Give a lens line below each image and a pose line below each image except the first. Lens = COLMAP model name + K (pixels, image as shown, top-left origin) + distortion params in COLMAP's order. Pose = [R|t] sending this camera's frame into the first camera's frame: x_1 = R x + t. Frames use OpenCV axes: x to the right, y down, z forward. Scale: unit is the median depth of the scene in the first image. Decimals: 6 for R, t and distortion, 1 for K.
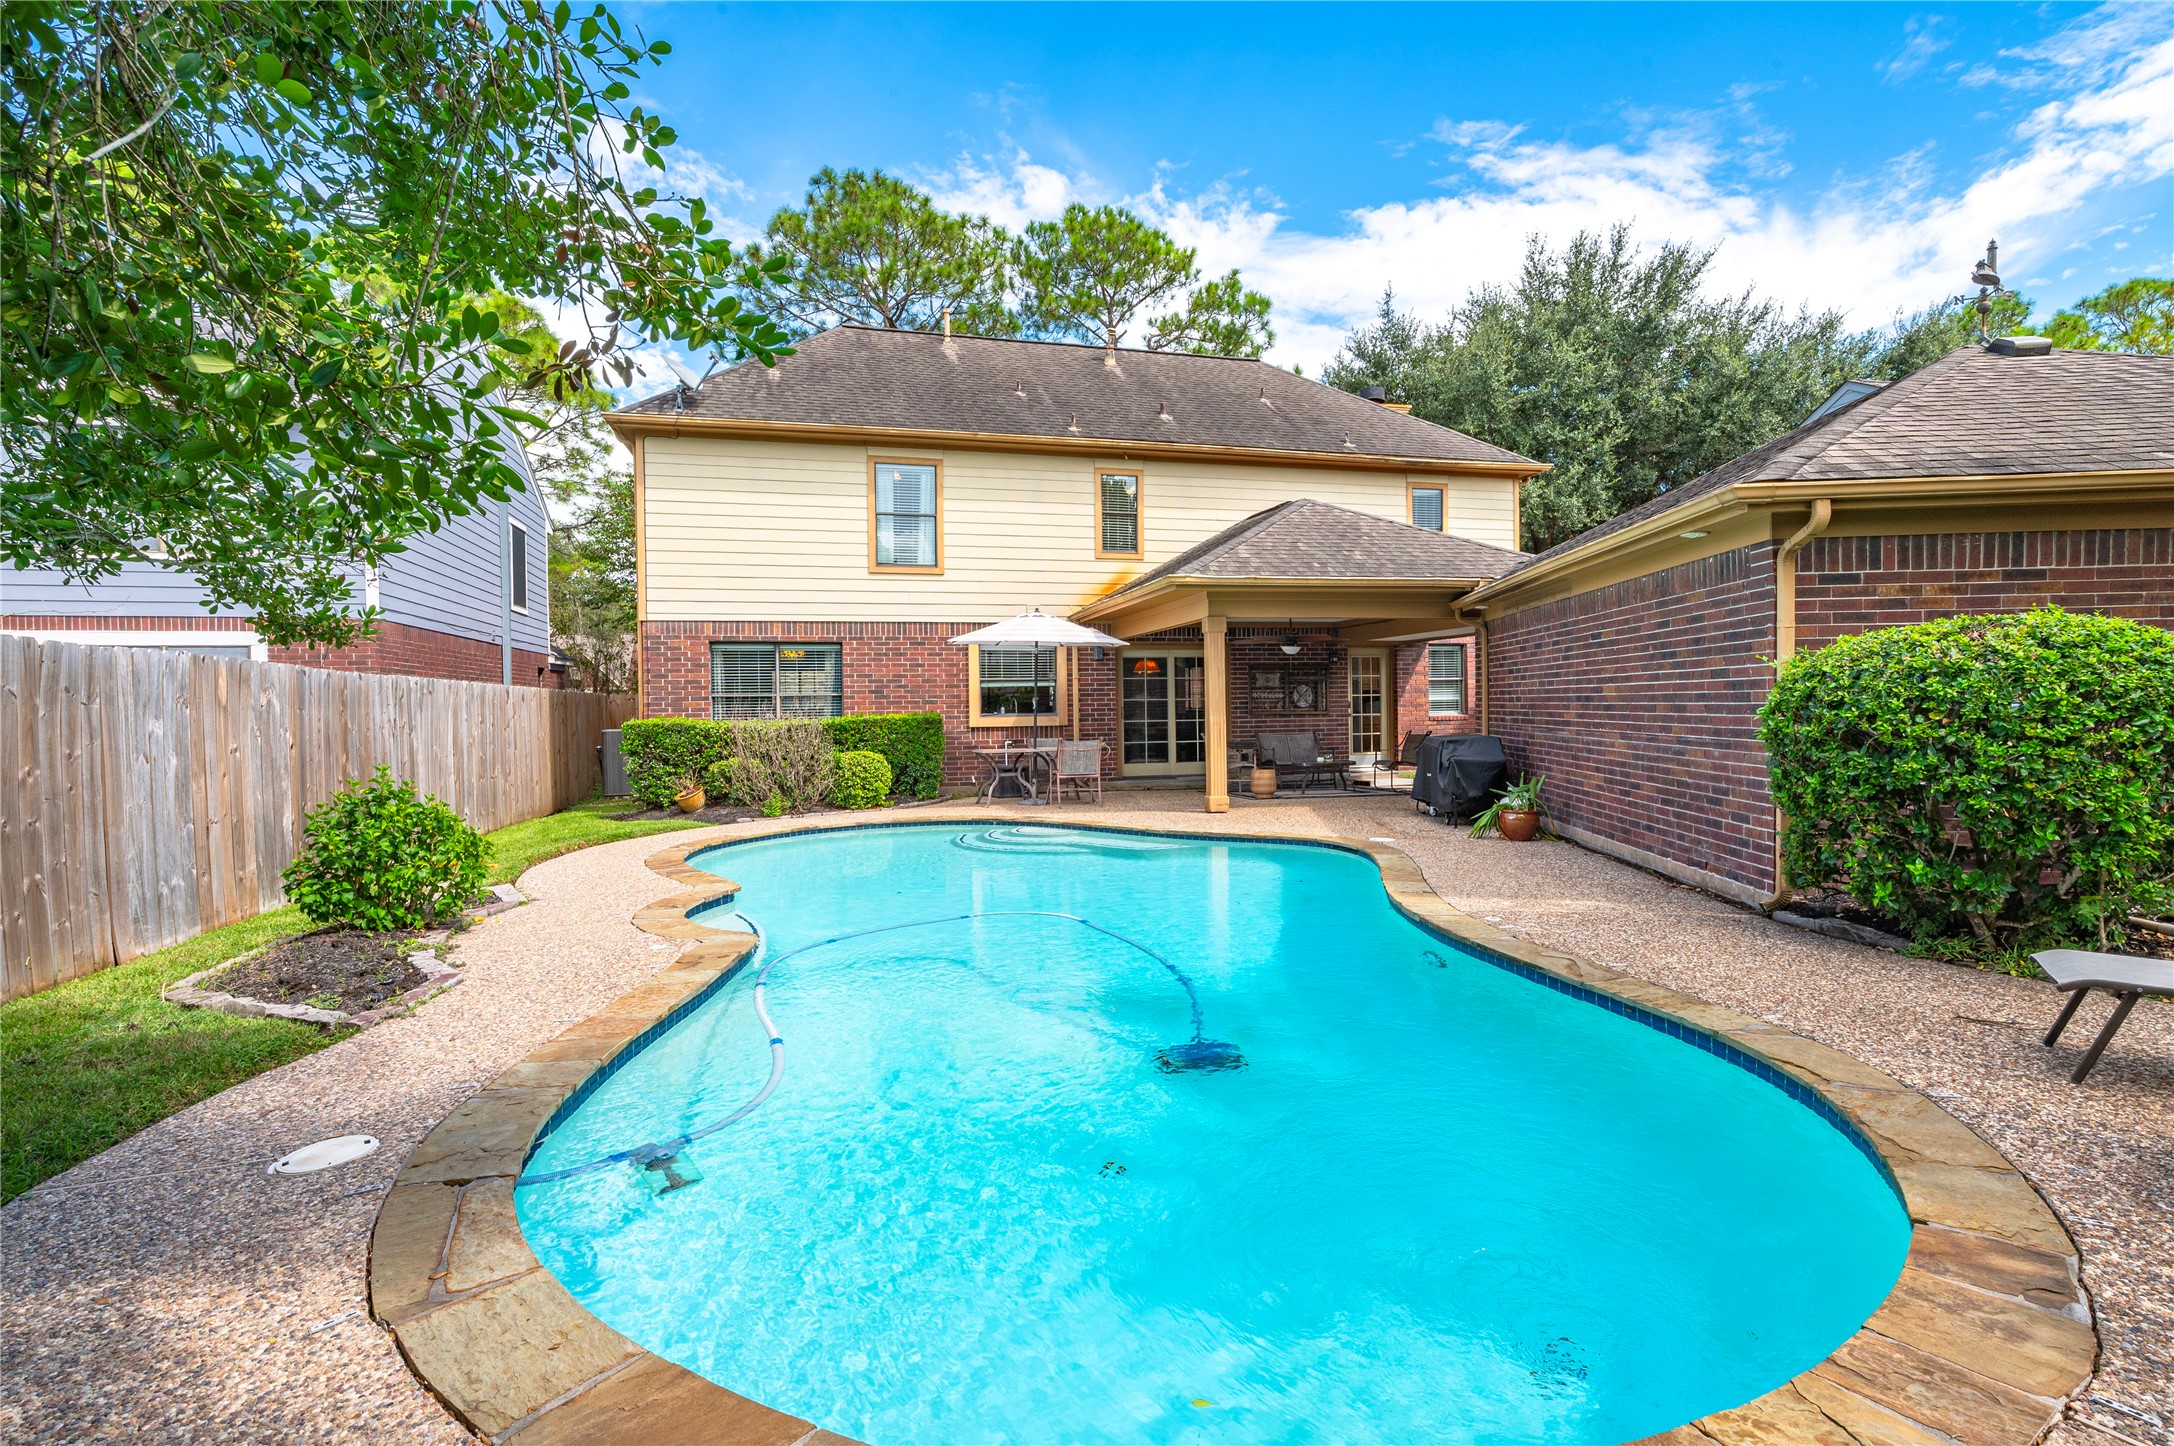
lens RADIAL K [[1008.2, 0, 1084.5], [0, 1008.2, 719.8], [0, 0, 1]] dist [-0.009984, 0.001222]
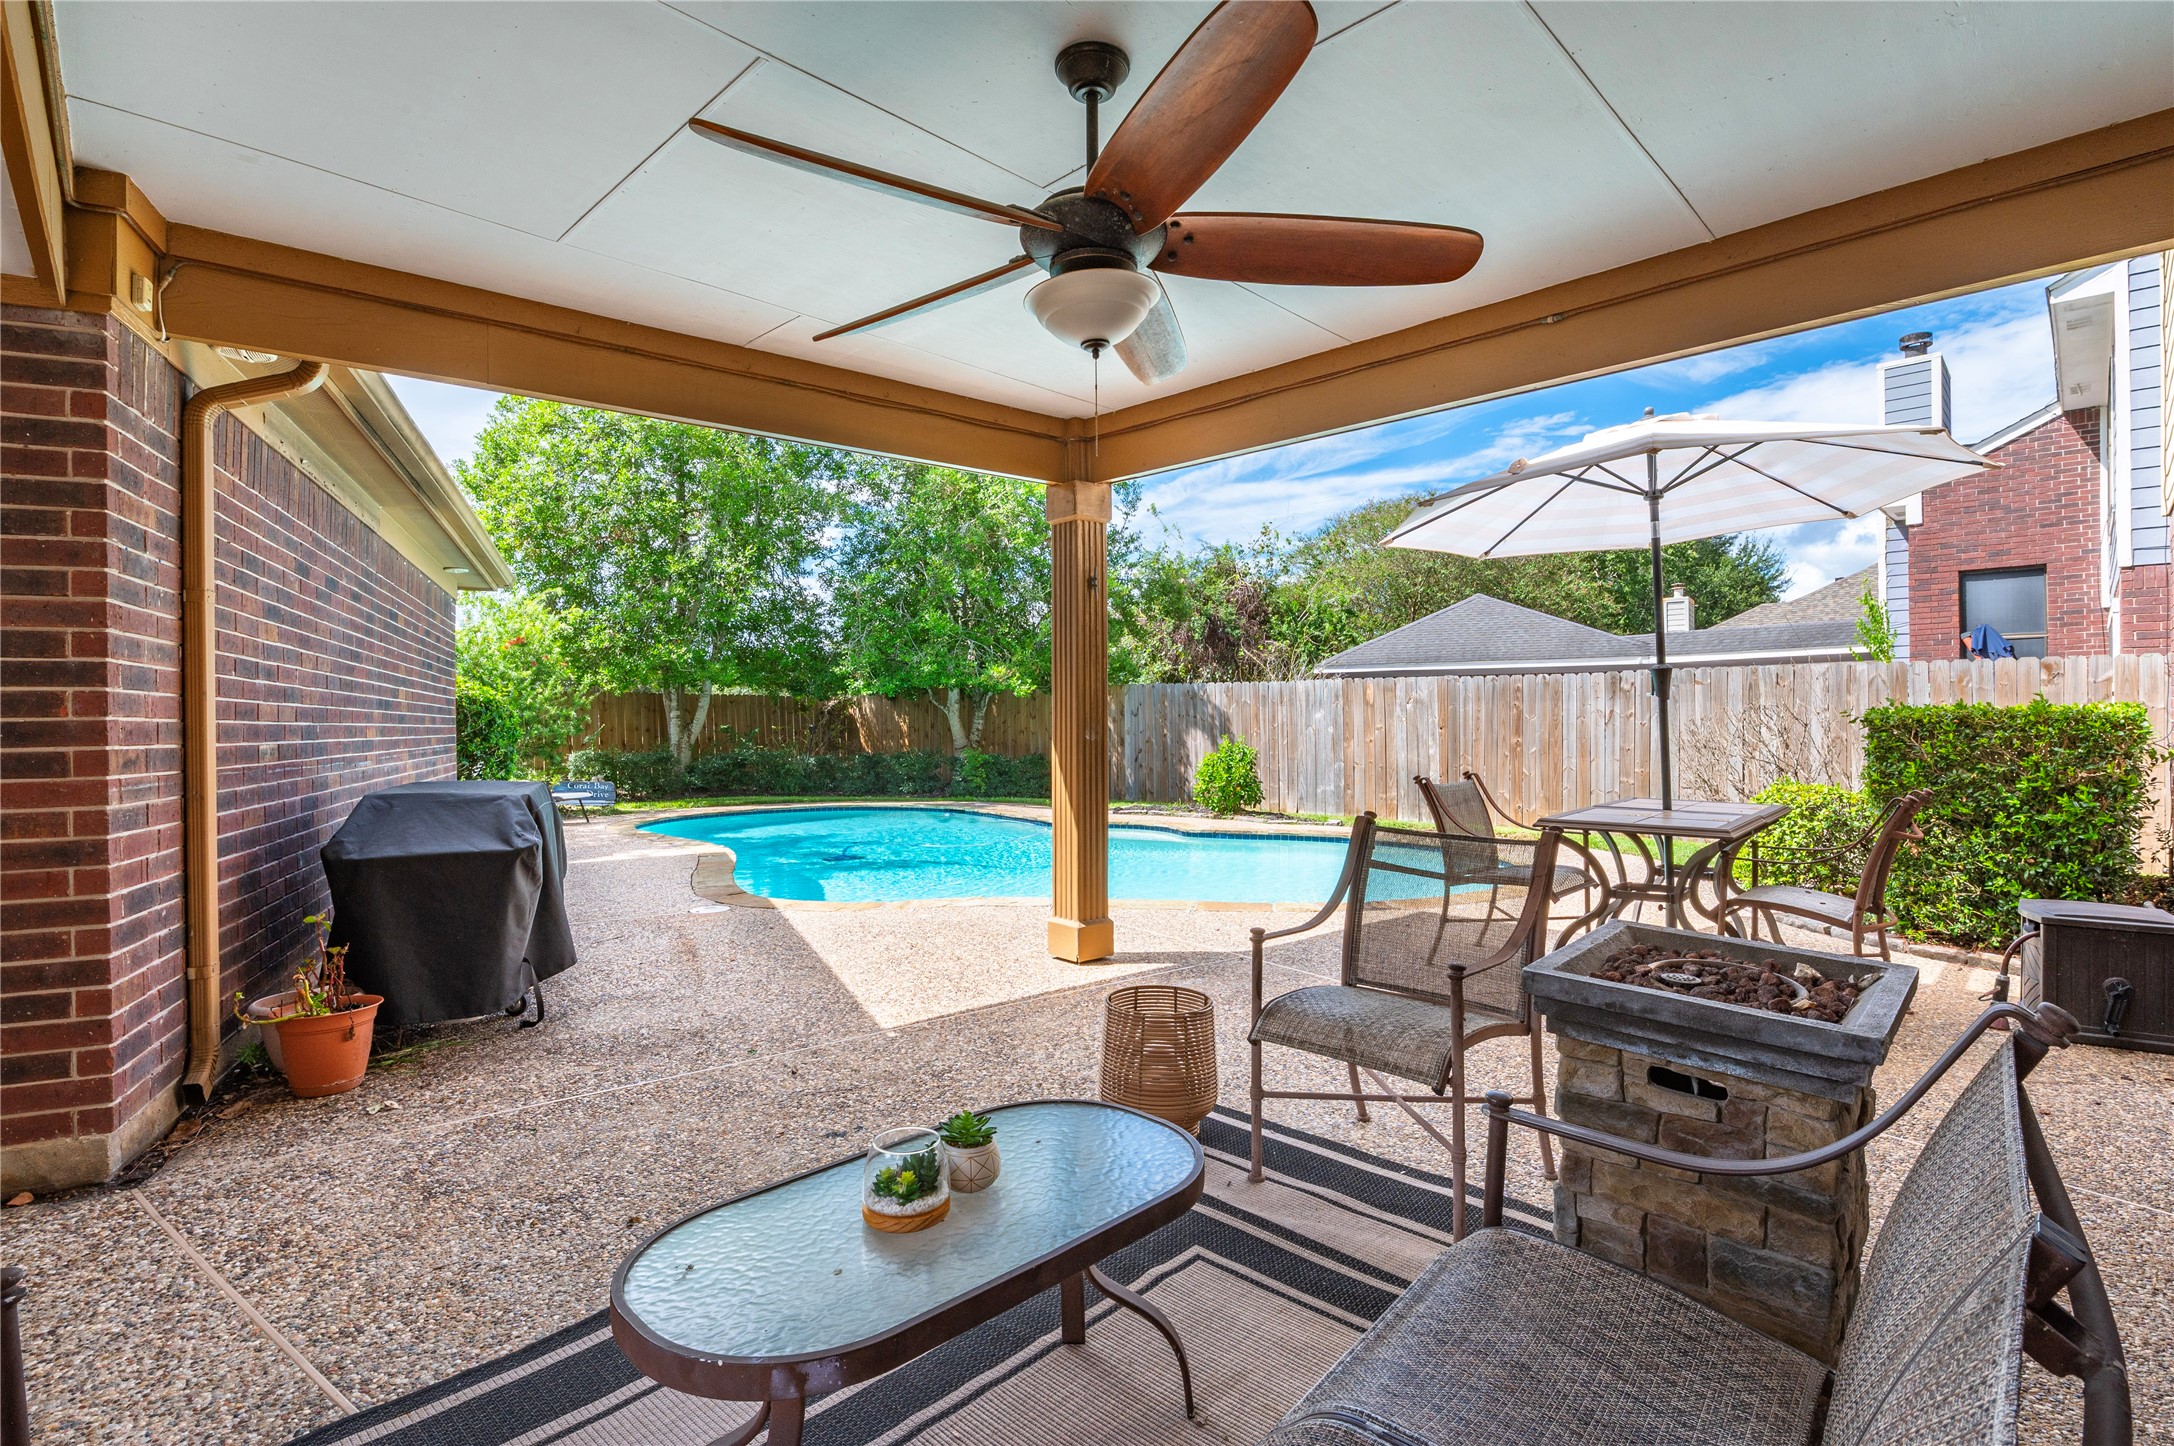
lens RADIAL K [[1033.6, 0, 1097.7], [0, 1033.6, 717.1], [0, 0, 1]] dist [-0.004446, -0.000107]
pose [[-0.852564, 0.016682, -0.522356, 0.275144], [0.011761, 0.999850, 0.012736, -0.009792], [0.522490, 0.004715, -0.852632, 1.092645]]
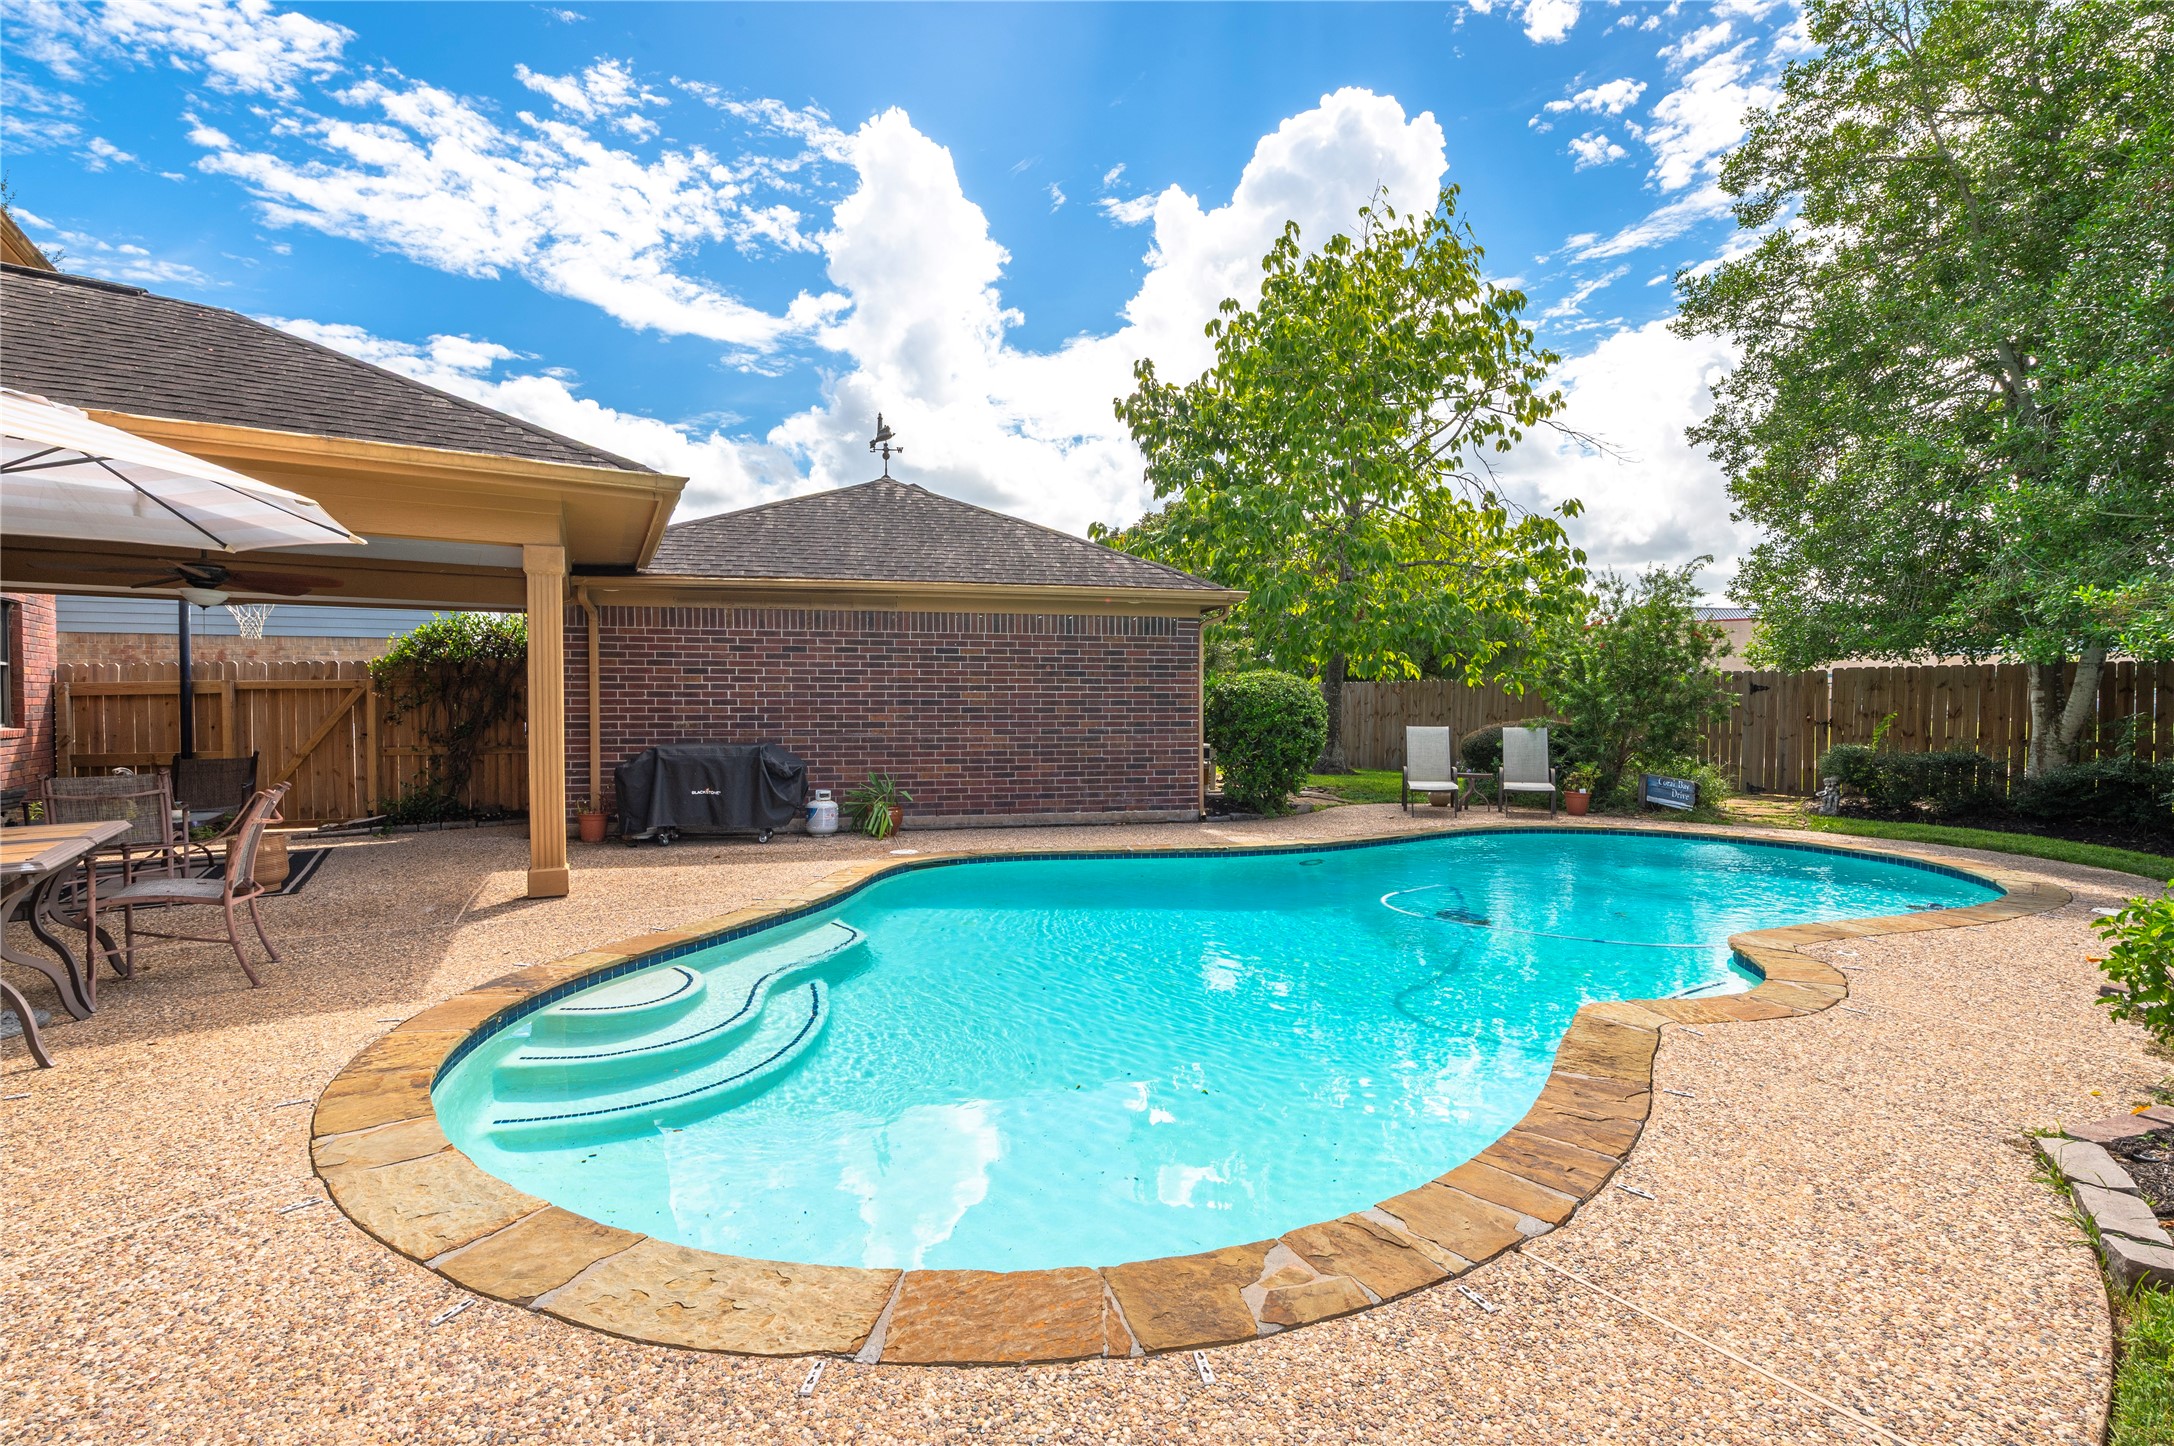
lens RADIAL K [[966.8, 0, 1090.1], [0, 966.8, 719.7], [0, 0, 1]] dist [-0.008913, 0.001114]
pose [[-0.320909, -0.001961, 0.947108, -0.380387], [0.017675, 0.999811, 0.008059, -0.004044], [-0.946945, 0.019327, -0.320814, 0.710419]]
